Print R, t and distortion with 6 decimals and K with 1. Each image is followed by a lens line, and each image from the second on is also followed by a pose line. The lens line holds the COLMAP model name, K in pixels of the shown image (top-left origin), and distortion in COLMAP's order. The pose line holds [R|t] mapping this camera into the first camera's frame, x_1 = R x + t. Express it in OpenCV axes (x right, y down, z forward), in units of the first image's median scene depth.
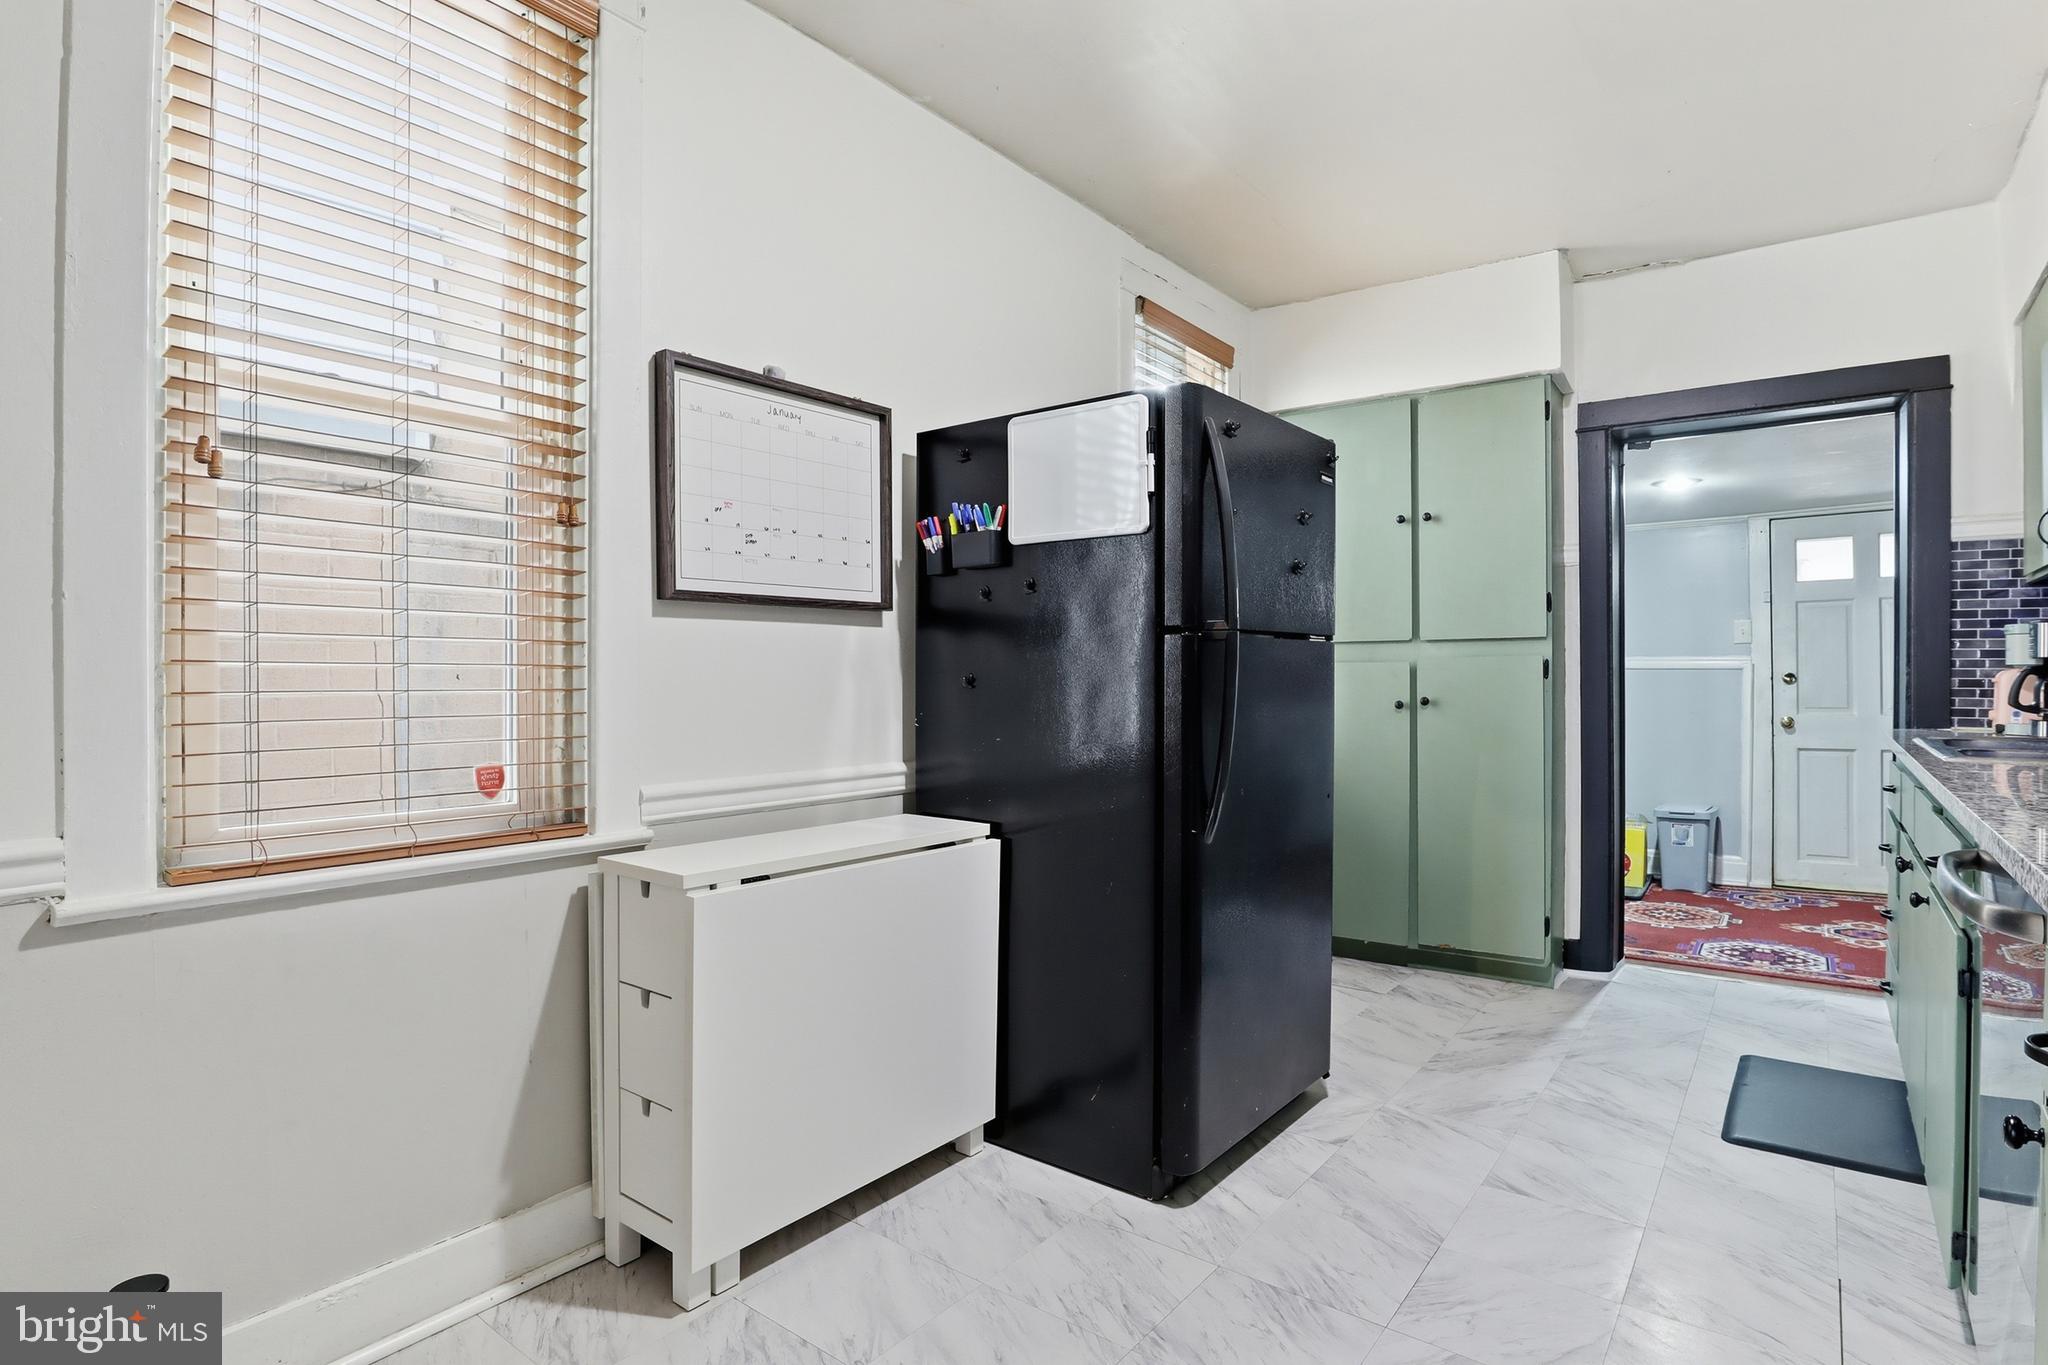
lens RADIAL K [[1049.2, 0, 1024.0], [0, 1049.2, 682.5], [0, 0, 1]] dist [-0.045129, 0.015648]
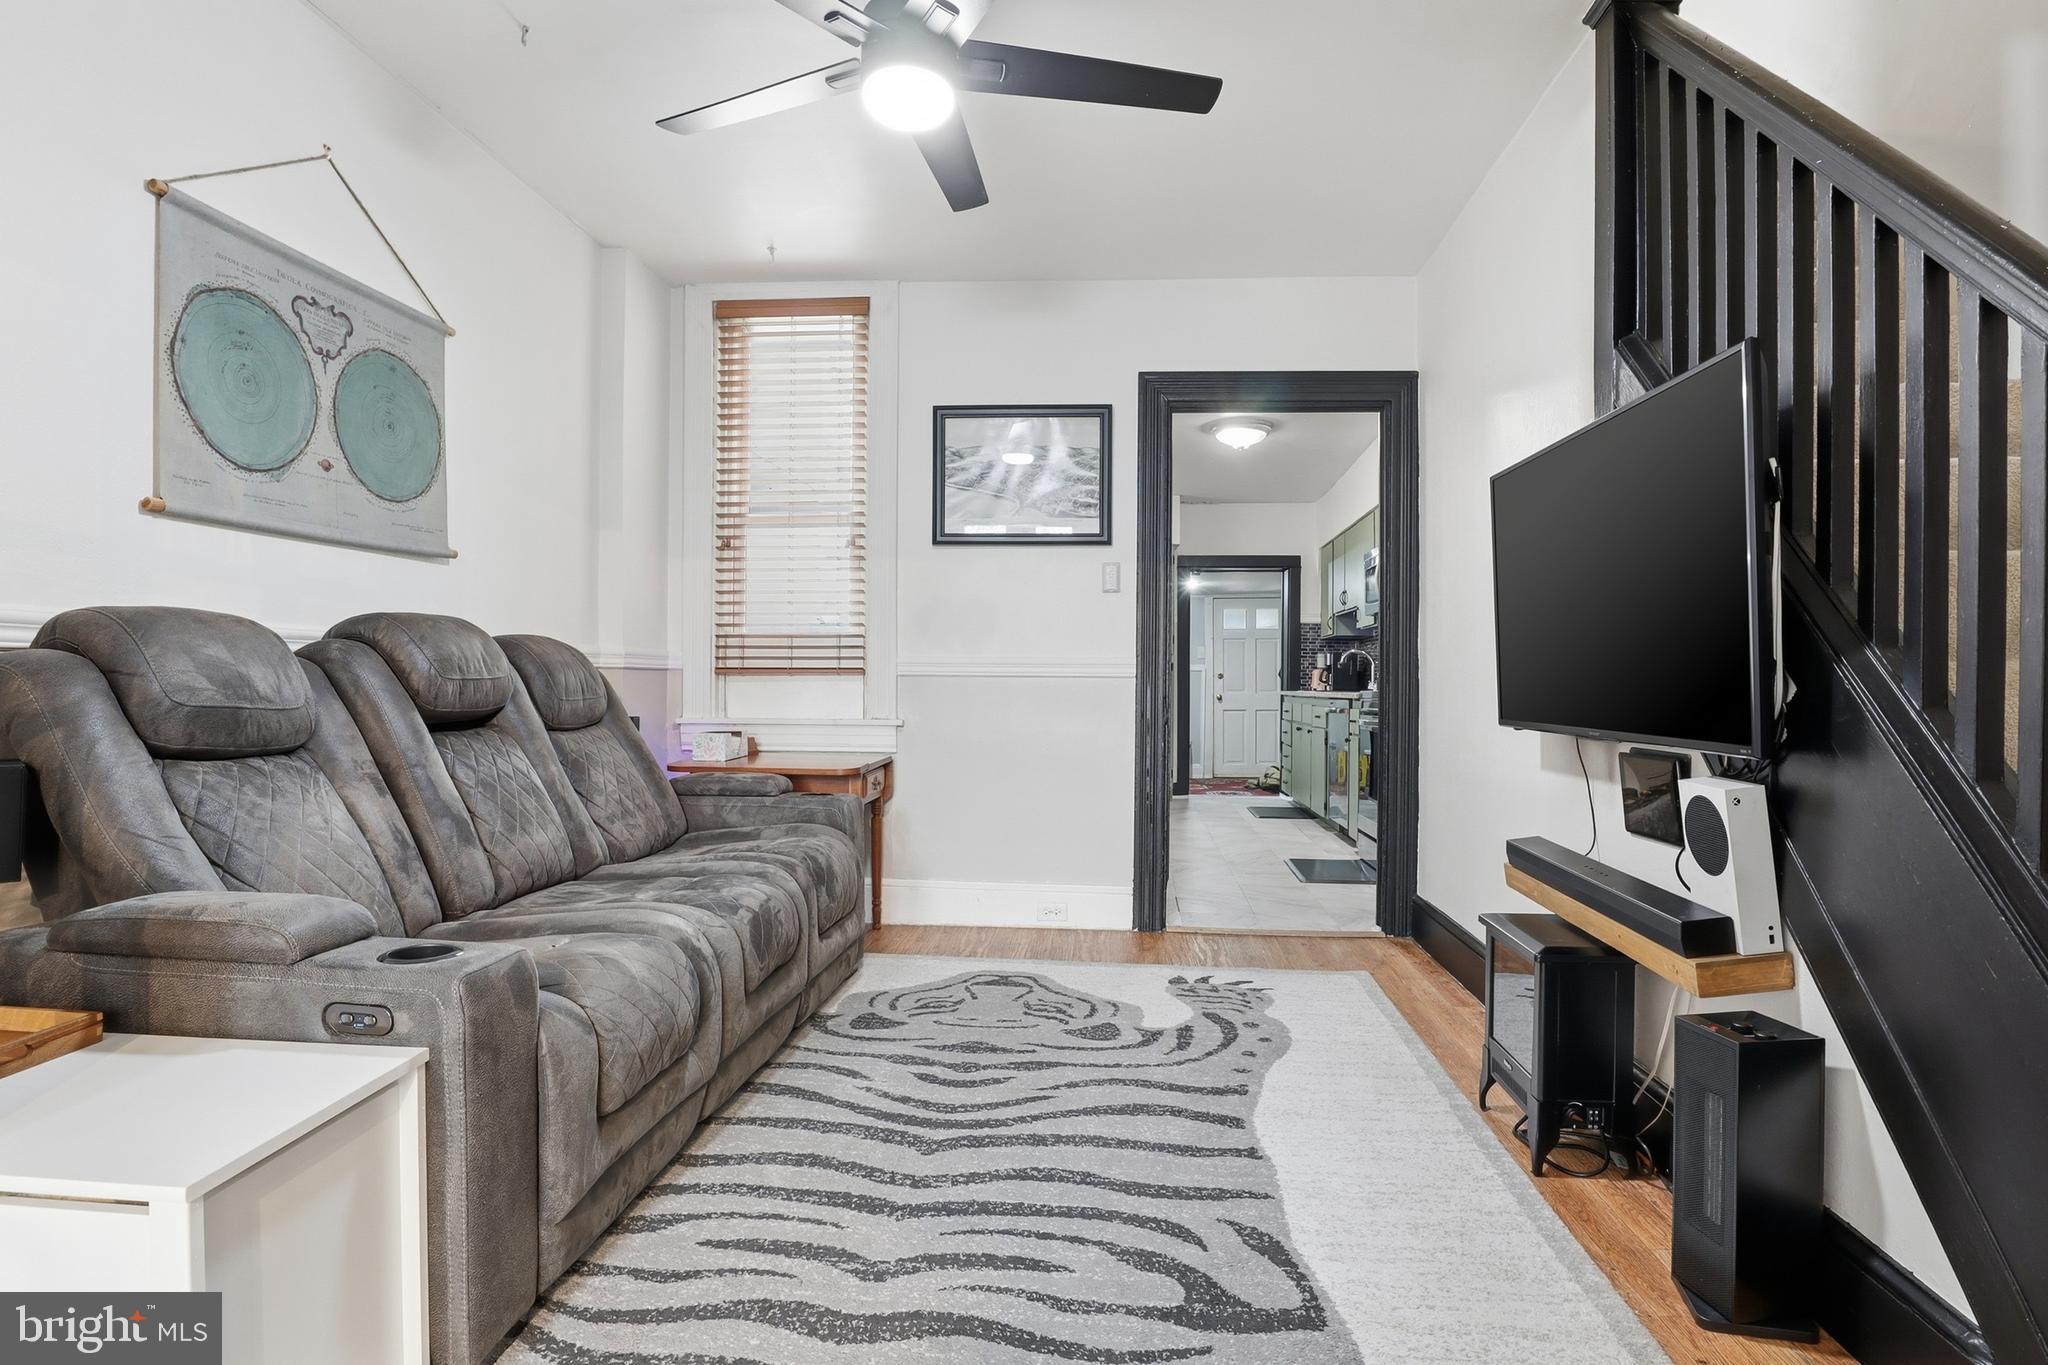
lens RADIAL K [[1049.2, 0, 1024.0], [0, 1049.2, 682.5], [0, 0, 1]] dist [-0.045129, 0.015648]
pose [[0.848394, 0.009857, 0.529273, -1.489518], [-0.005954, 0.999941, -0.009078, 0.063808], [-0.529331, 0.004550, 0.848403, -1.223383]]
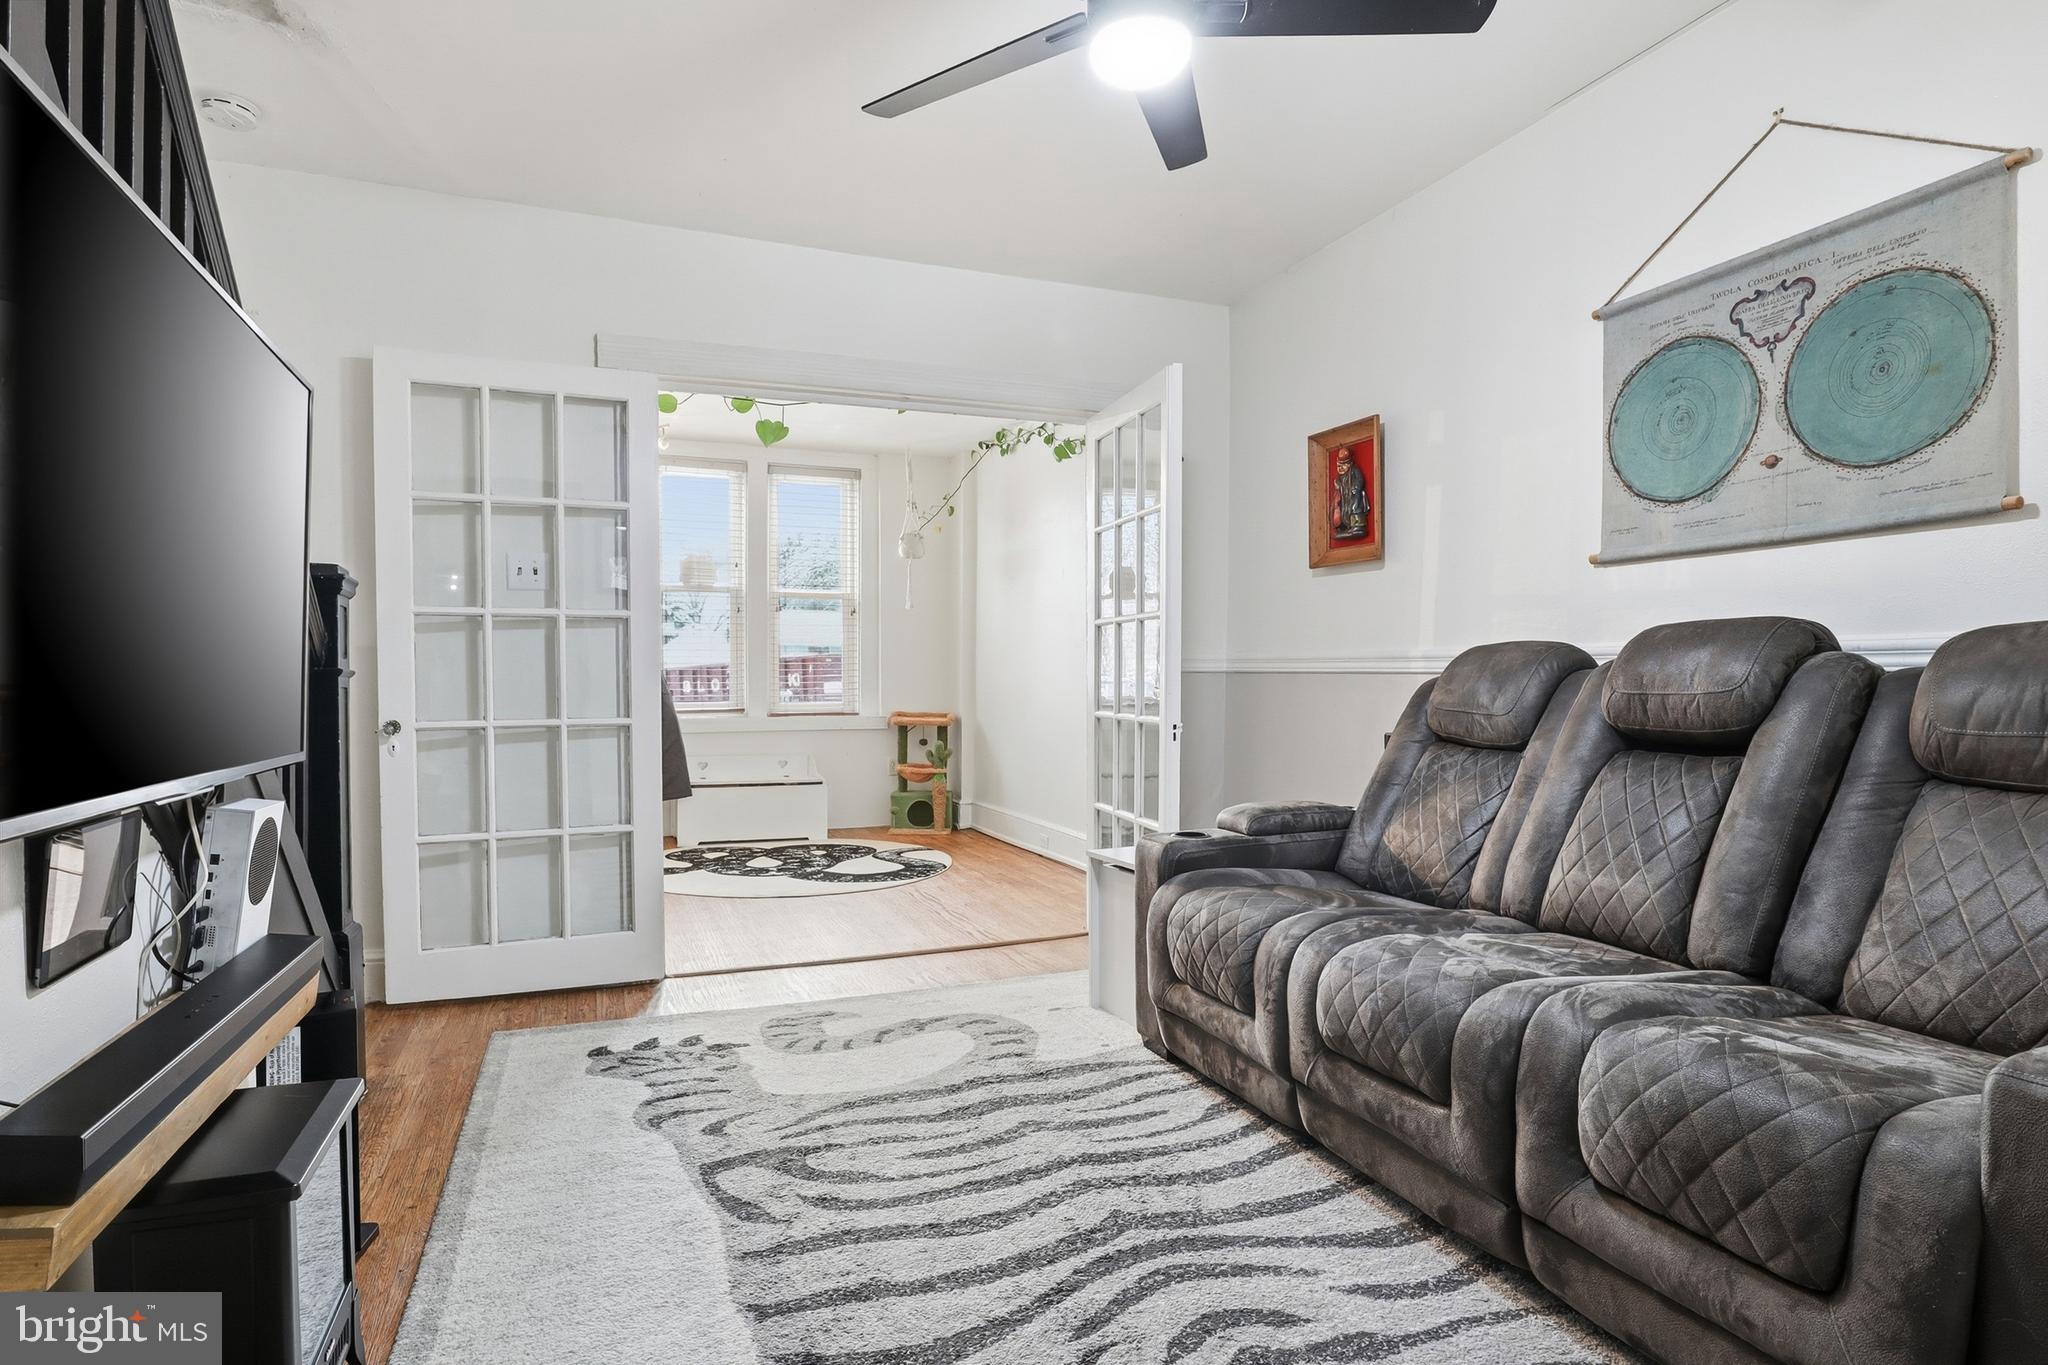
lens RADIAL K [[1049.2, 0, 1024.0], [0, 1049.2, 682.5], [0, 0, 1]] dist [-0.045129, 0.015648]
pose [[-0.505013, 0.012850, -0.863016, -0.448388], [-0.001013, 0.999880, 0.015480, 0.033835], [0.863111, 0.008692, -0.504940, -0.175738]]
